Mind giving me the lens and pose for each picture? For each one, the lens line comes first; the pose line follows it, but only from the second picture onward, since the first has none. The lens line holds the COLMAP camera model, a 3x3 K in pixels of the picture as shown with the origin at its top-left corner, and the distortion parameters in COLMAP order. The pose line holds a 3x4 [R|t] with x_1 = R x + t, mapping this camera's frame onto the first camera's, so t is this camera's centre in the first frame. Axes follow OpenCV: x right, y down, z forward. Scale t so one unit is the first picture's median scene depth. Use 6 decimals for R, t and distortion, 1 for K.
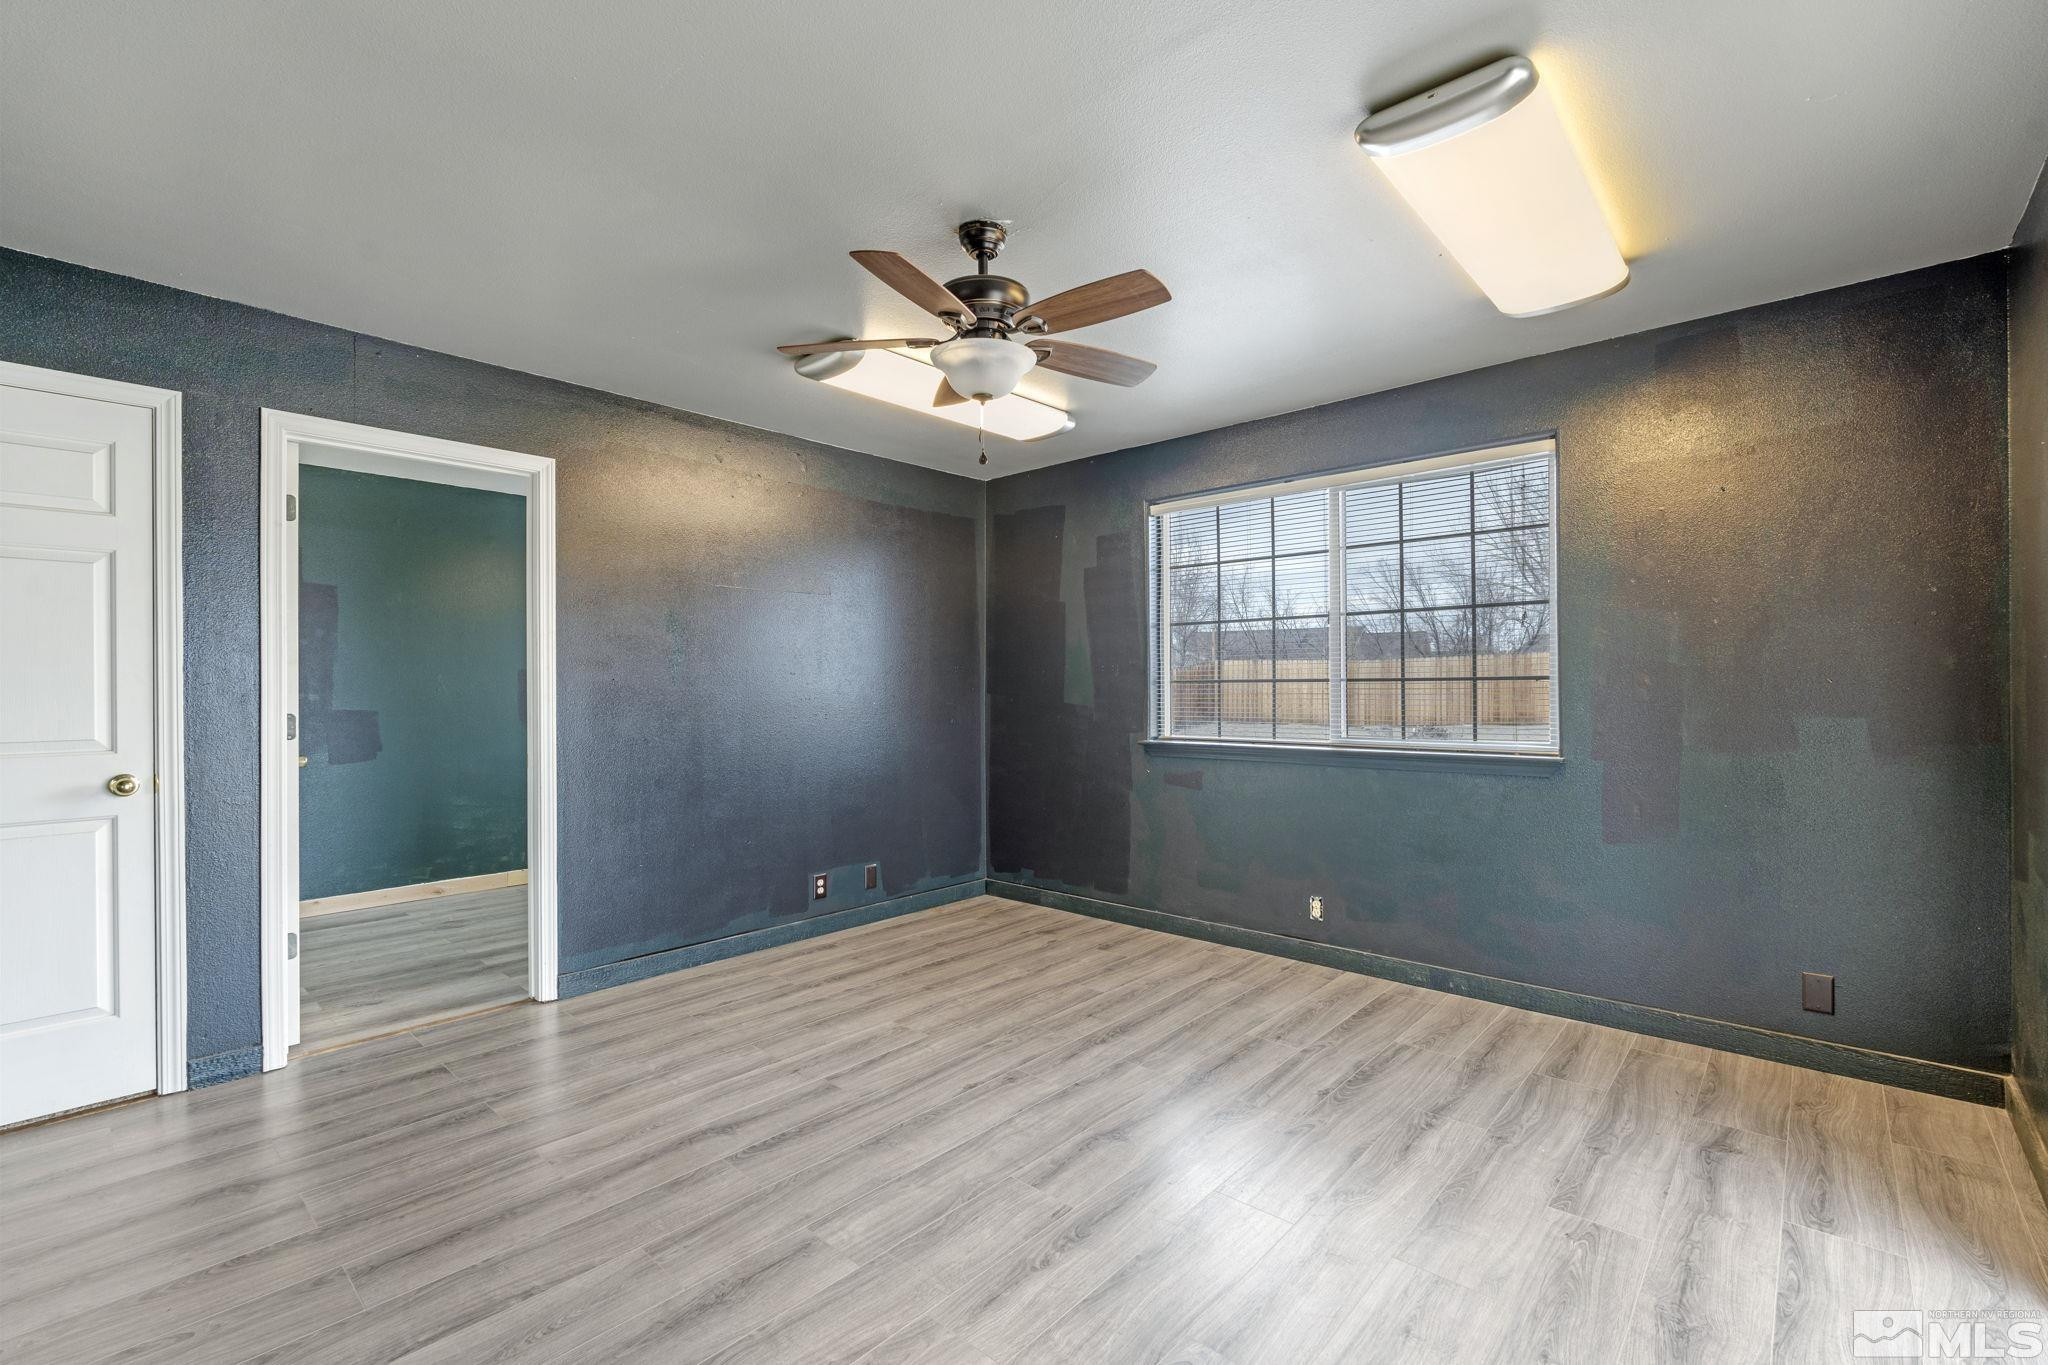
lens RADIAL K [[891.6, 0, 1027.2], [0, 891.6, 669.4], [0, 0, 1]] dist [-0.007692, 0.001781]
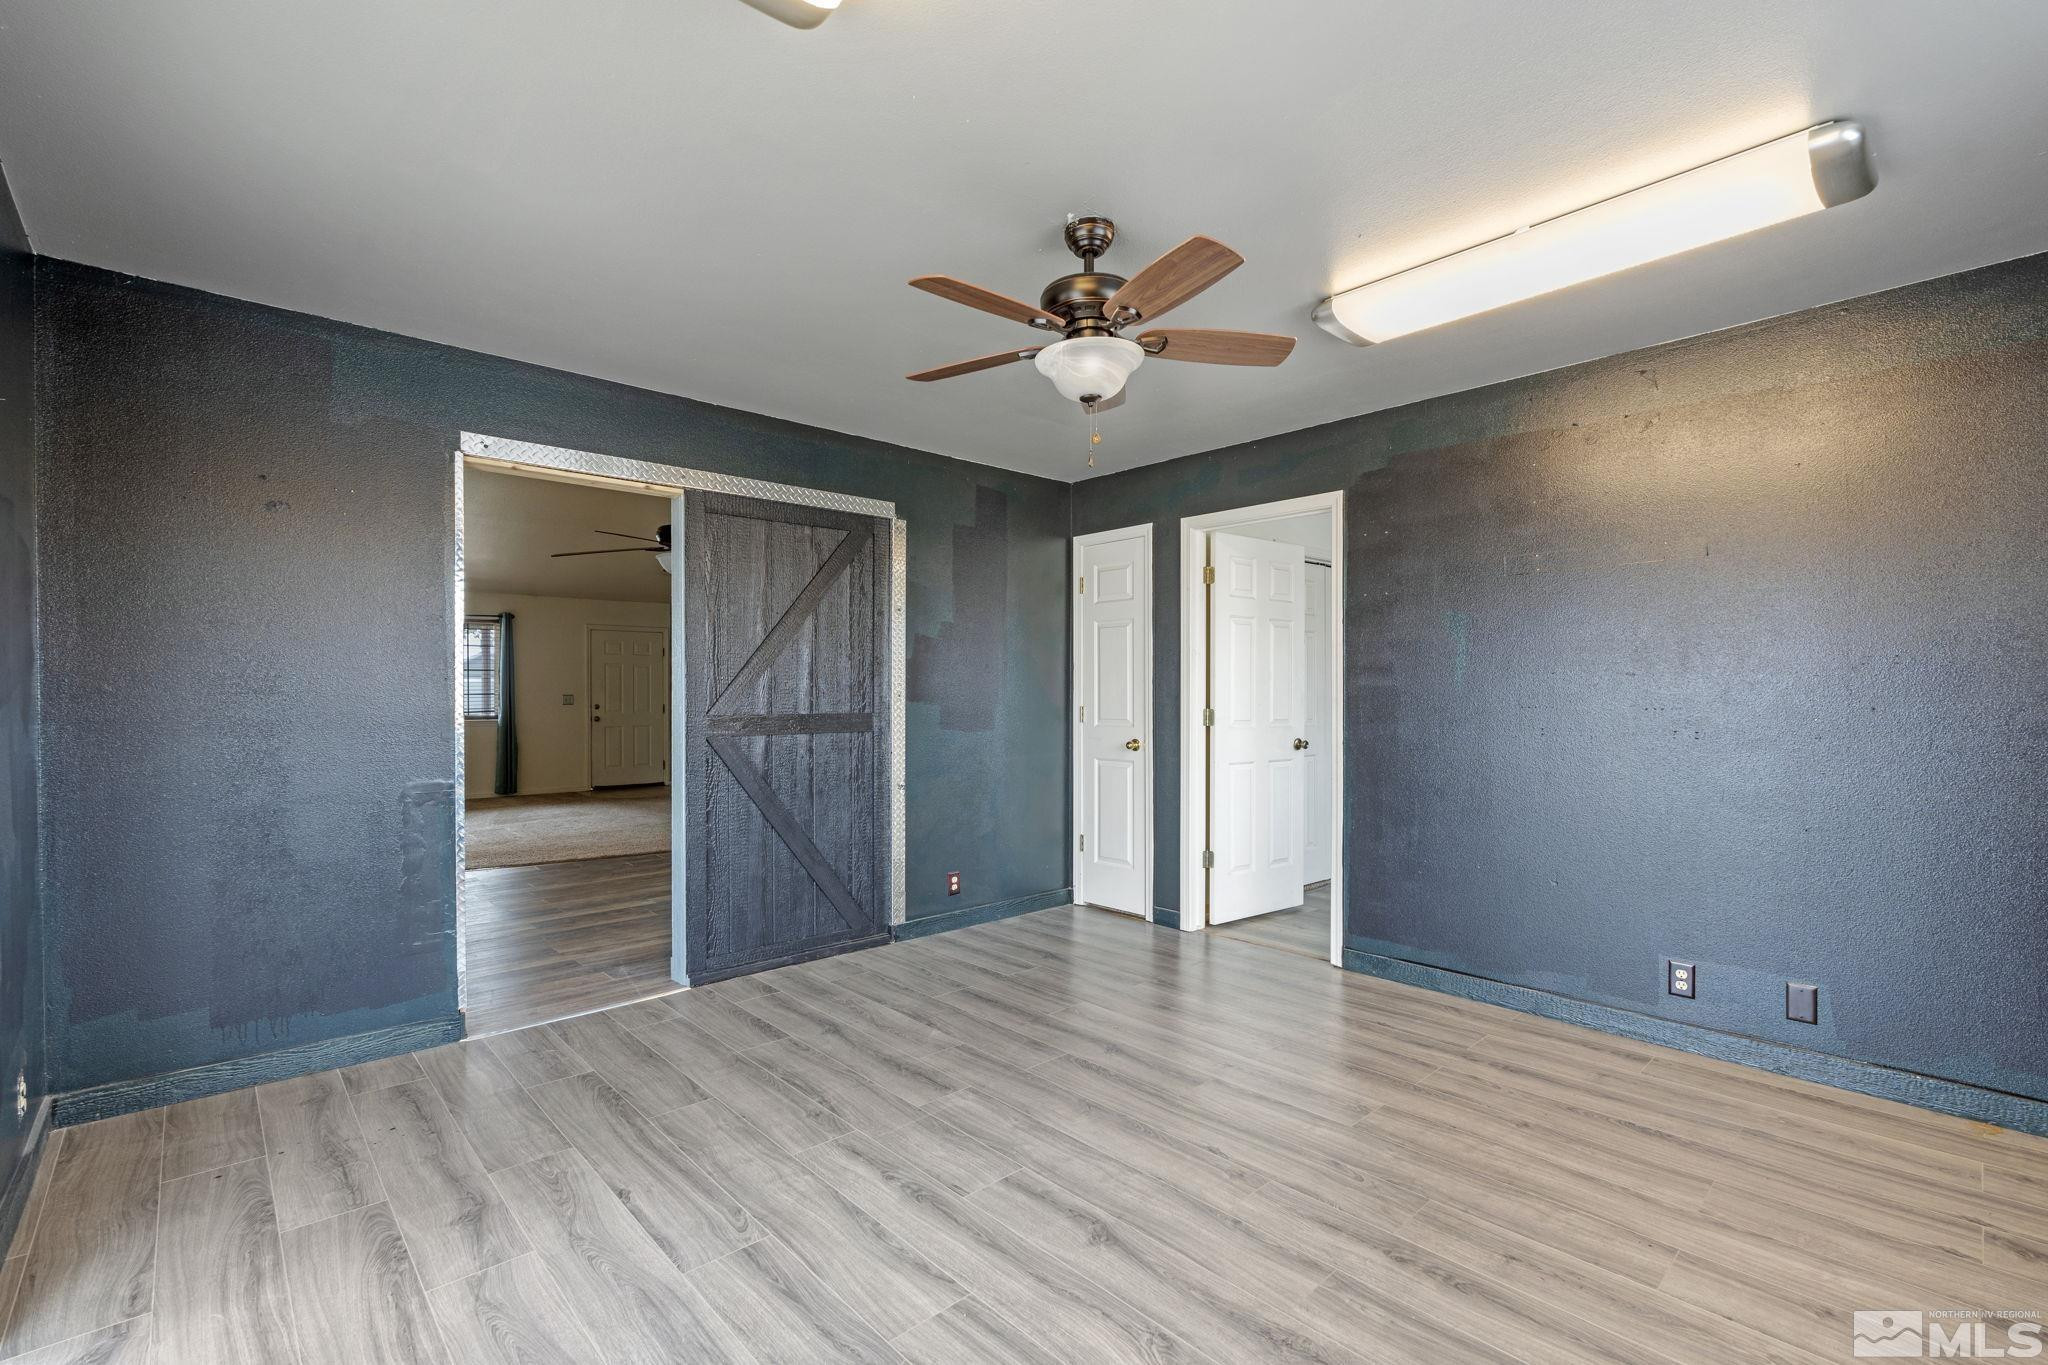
lens RADIAL K [[891.6, 0, 1017.4], [0, 891.6, 701.5], [0, 0, 1]] dist [-0.007692, 0.001781]
pose [[-0.086891, 0.012557, -0.996139, 0.781608], [0.015724, 0.999813, 0.011232, 0.014515], [0.996094, -0.014687, -0.087072, 0.850527]]
